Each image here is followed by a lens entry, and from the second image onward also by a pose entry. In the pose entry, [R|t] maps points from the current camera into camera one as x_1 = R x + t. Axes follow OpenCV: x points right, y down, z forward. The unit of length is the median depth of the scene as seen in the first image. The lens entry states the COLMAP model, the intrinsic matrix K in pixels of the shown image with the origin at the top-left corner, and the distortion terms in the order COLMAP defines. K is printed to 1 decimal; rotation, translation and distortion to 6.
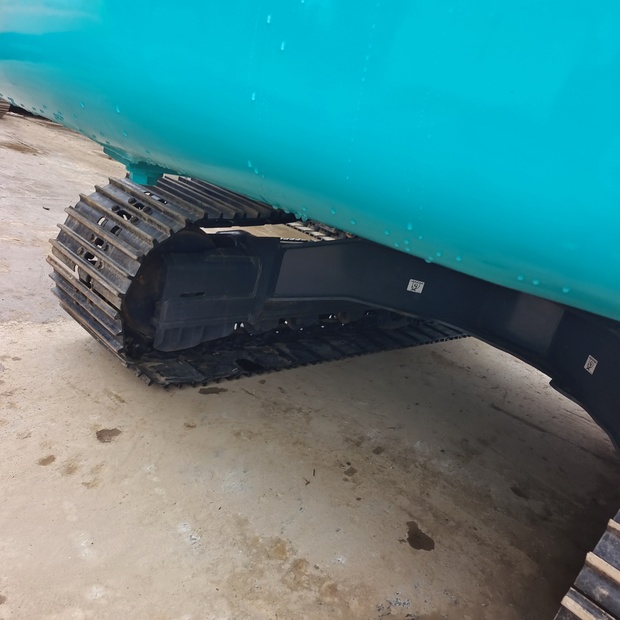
lens RADIAL K [[559.9, 0, 340.2], [0, 559.9, 309.2], [0, 0, 1]] dist [0.004906, -0.000120]
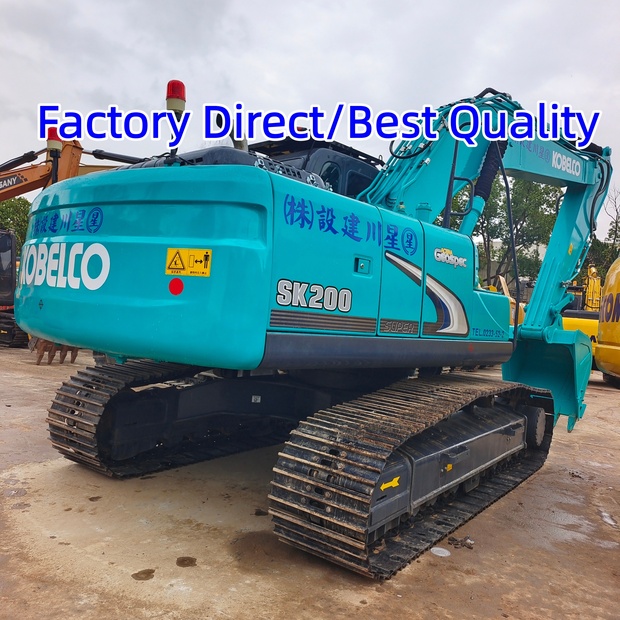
lens RADIAL K [[552.6, 0, 323.7], [0, 552.6, 320.0], [0, 0, 1]] dist [0.037885, -0.006060]
pose [[0.975865, -0.165166, 0.142855, 0.146721], [0.196776, 0.948753, -0.247277, 0.220336], [-0.094692, 0.269419, 0.958356, -0.879823]]
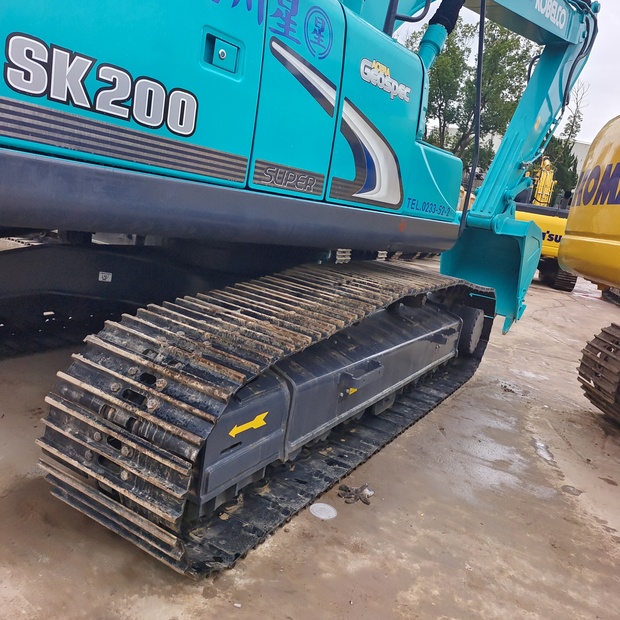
lens RADIAL K [[552.6, 0, 323.7], [0, 552.6, 320.0], [0, 0, 1]] dist [0.037885, -0.006060]
pose [[0.968083, -0.133982, 0.211811, 0.370468], [0.141727, 0.989667, -0.021748, 0.173122], [-0.206708, 0.051073, 0.977069, -0.394682]]
